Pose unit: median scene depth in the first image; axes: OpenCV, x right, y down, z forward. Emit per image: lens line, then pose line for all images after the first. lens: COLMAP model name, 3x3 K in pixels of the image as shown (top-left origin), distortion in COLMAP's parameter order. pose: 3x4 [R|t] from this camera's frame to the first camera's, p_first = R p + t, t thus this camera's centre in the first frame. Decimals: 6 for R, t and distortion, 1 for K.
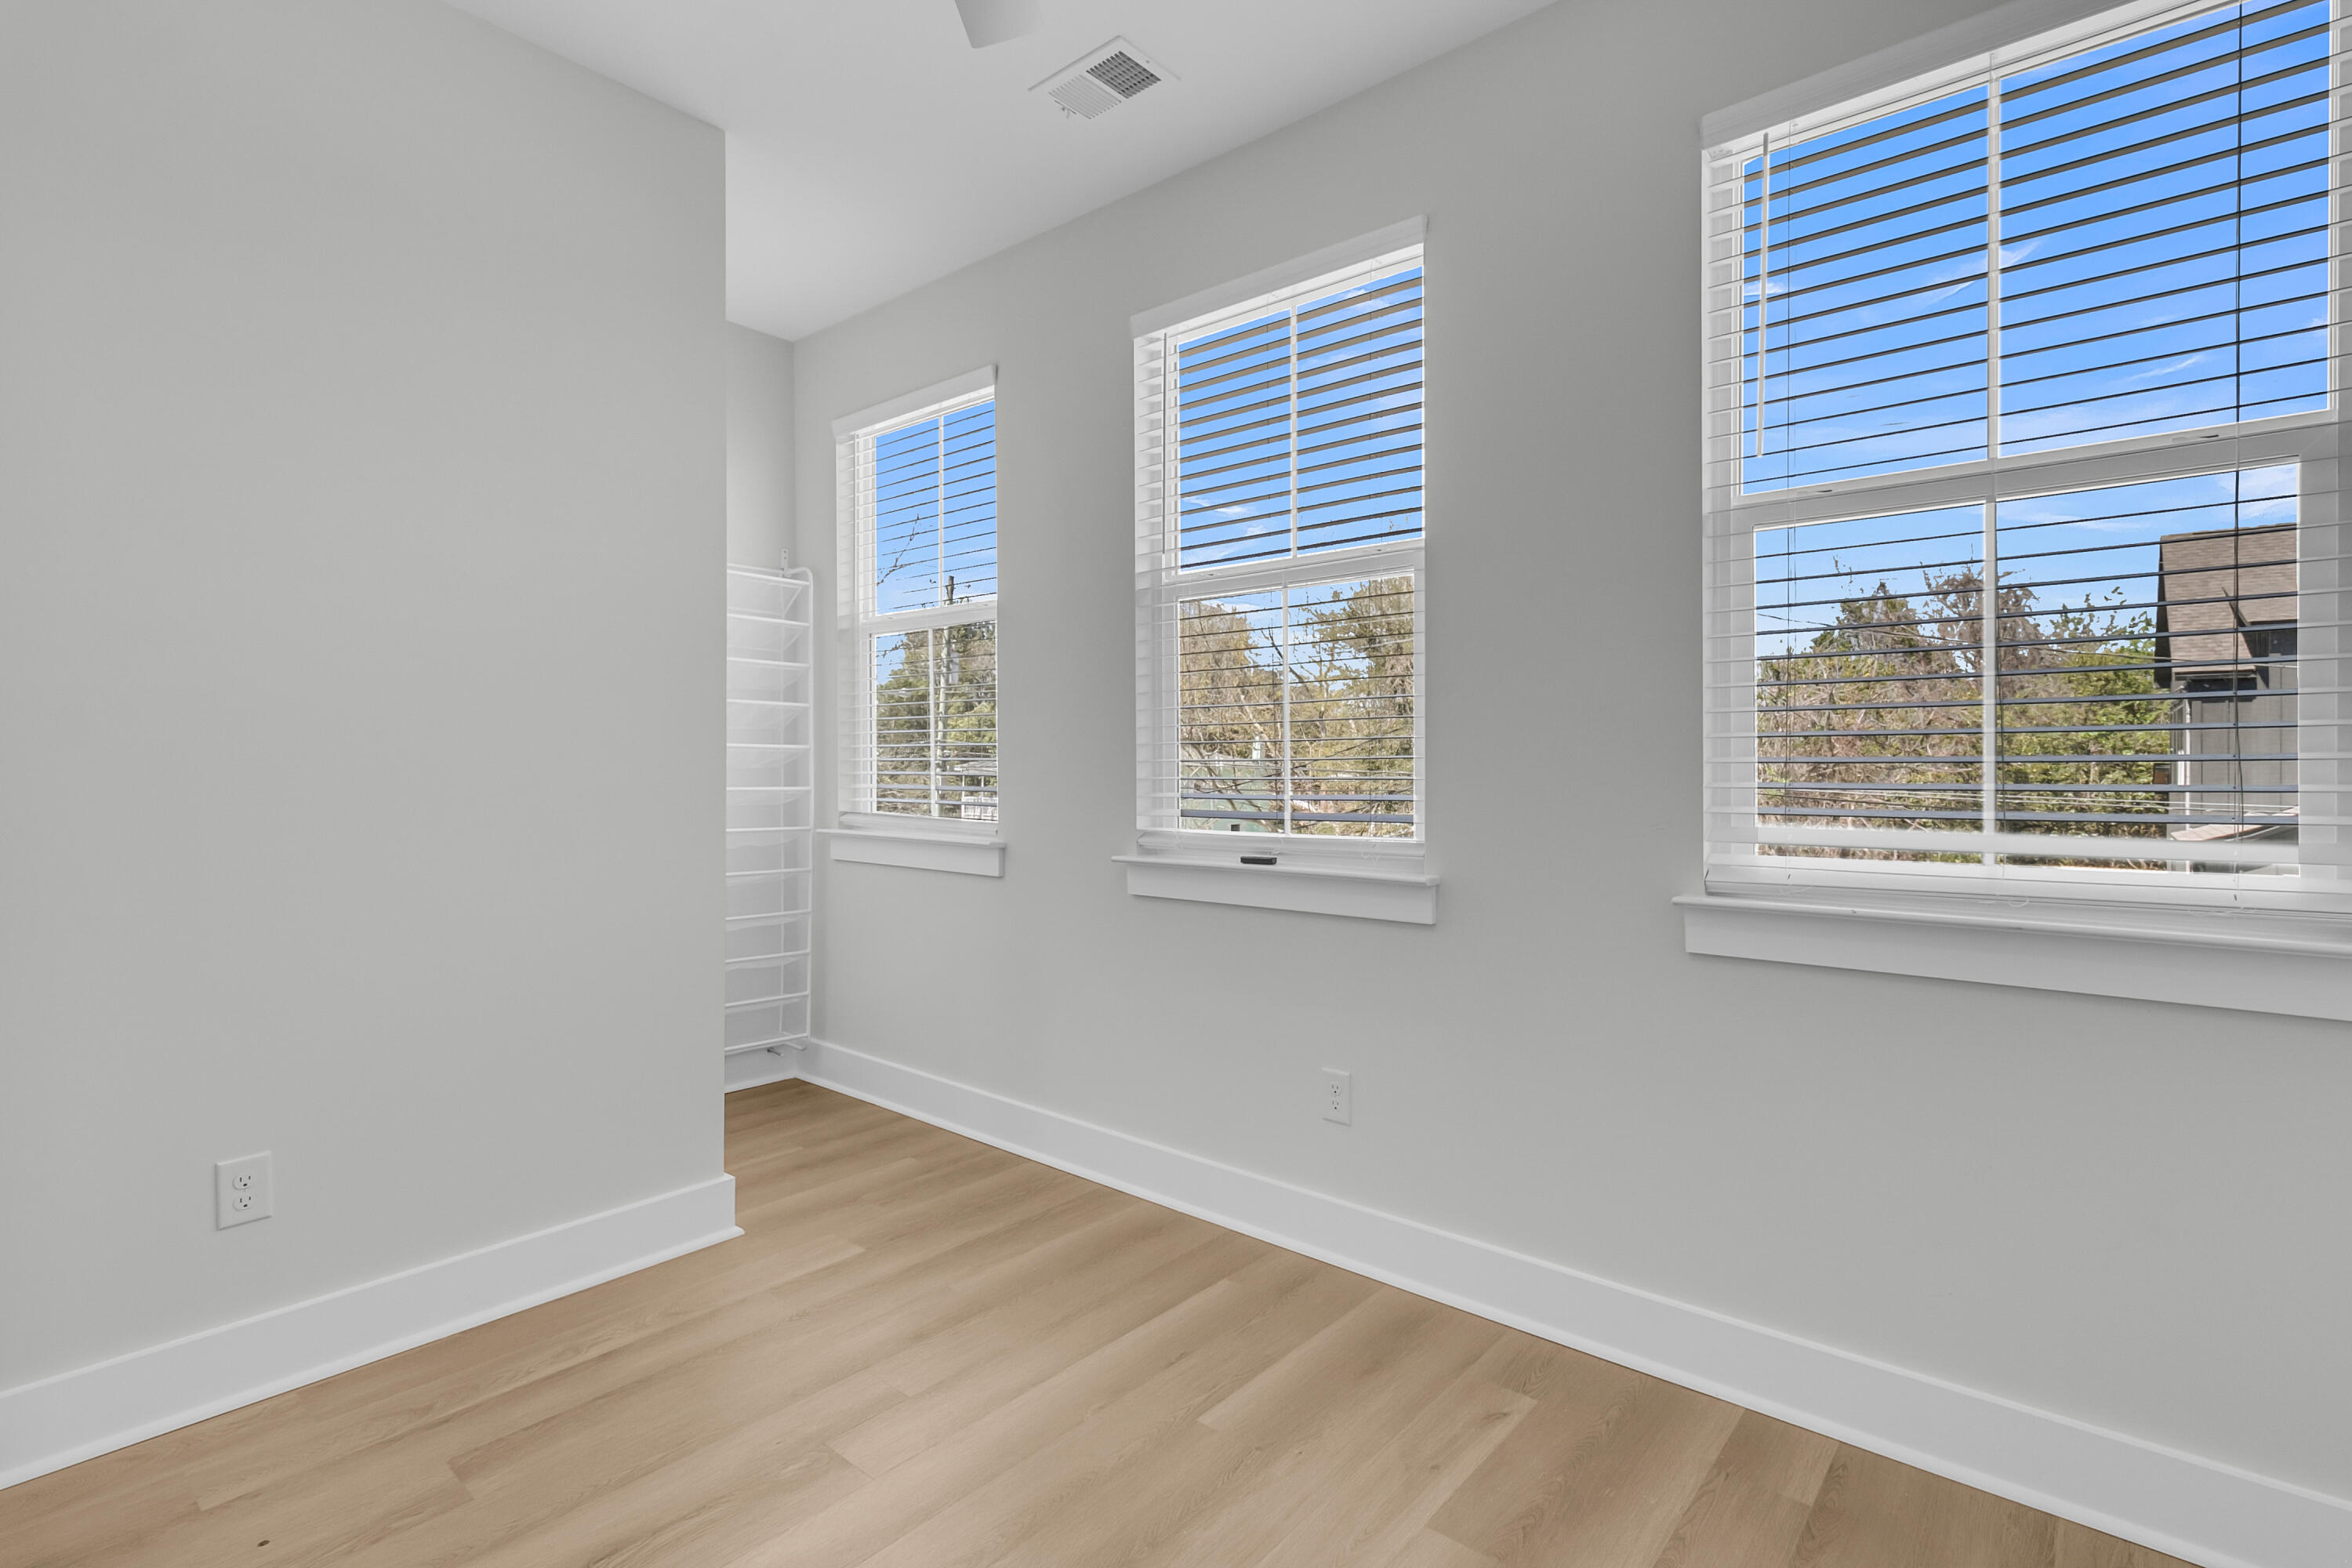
lens RADIAL K [[1115.7, 0, 1177.7], [0, 1115.7, 773.4], [0, 0, 1]] dist [0.001707, -0.000186]
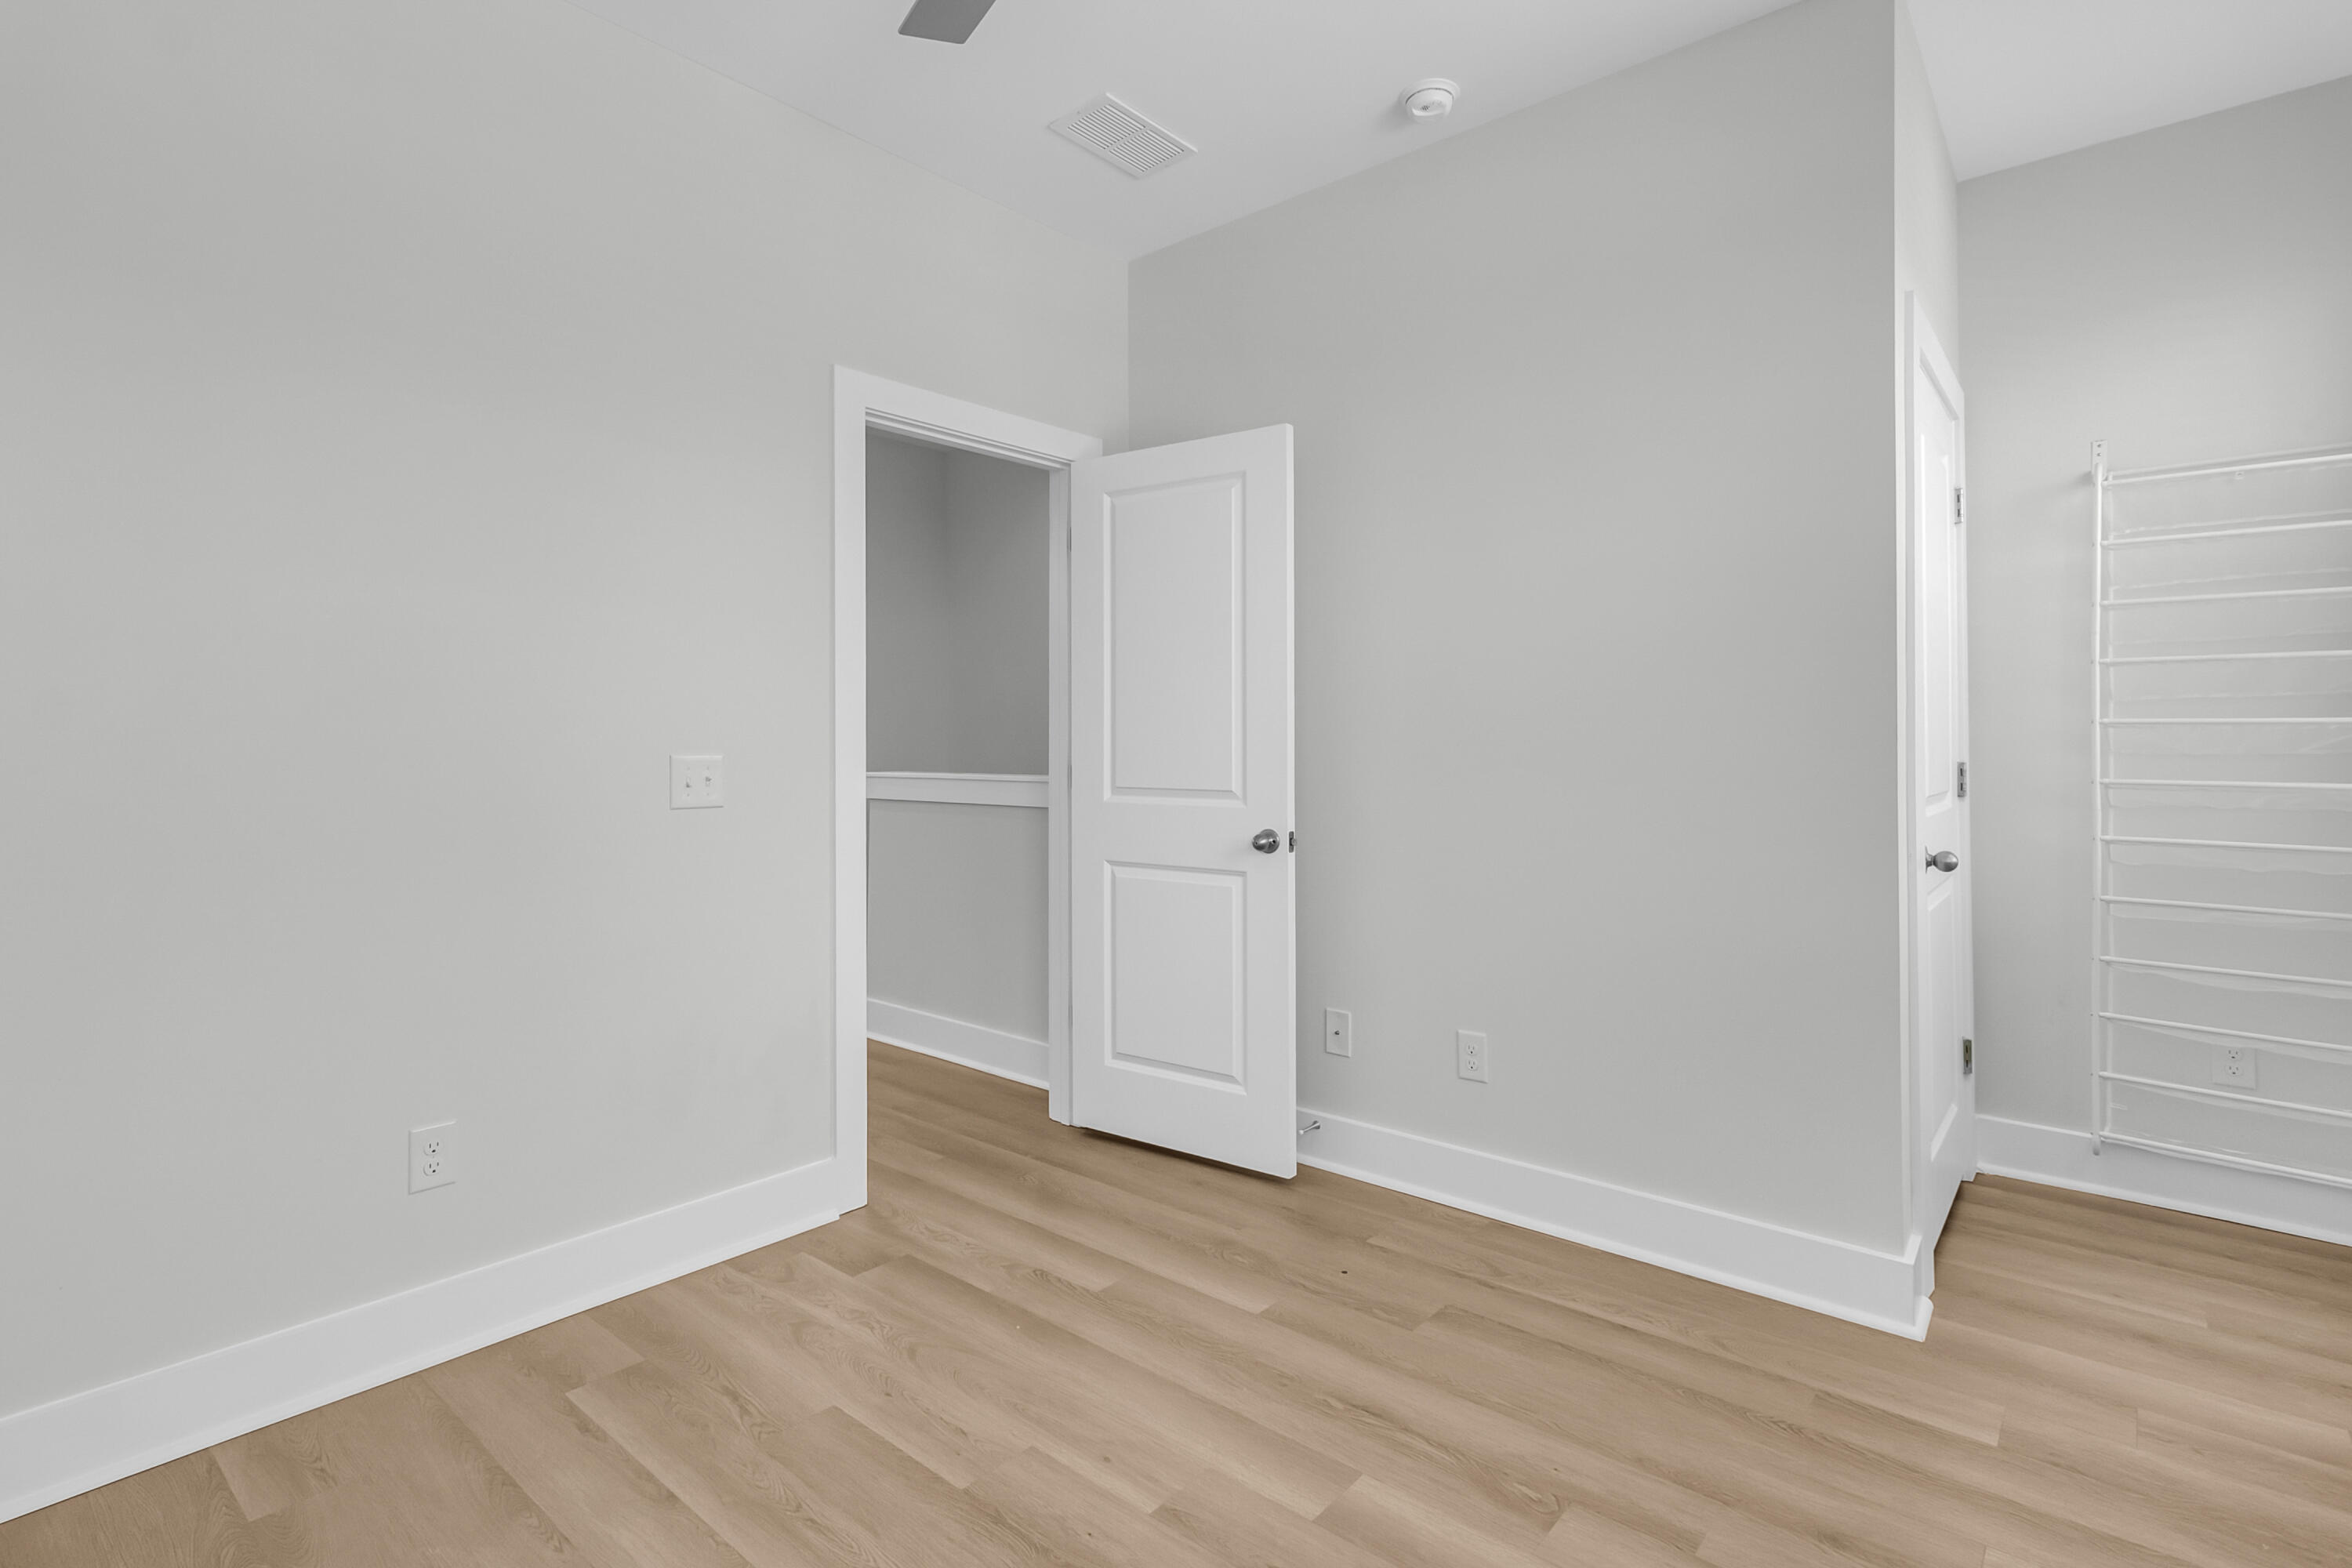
lens RADIAL K [[1115.7, 0, 1178.9], [0, 1115.7, 769.6], [0, 0, 1]] dist [0.001707, -0.000186]
pose [[0.002389, 0.019105, -0.999815, 0.522877], [-0.011812, 0.999748, 0.019075, -0.001569], [0.999927, 0.011765, 0.002614, 0.621511]]
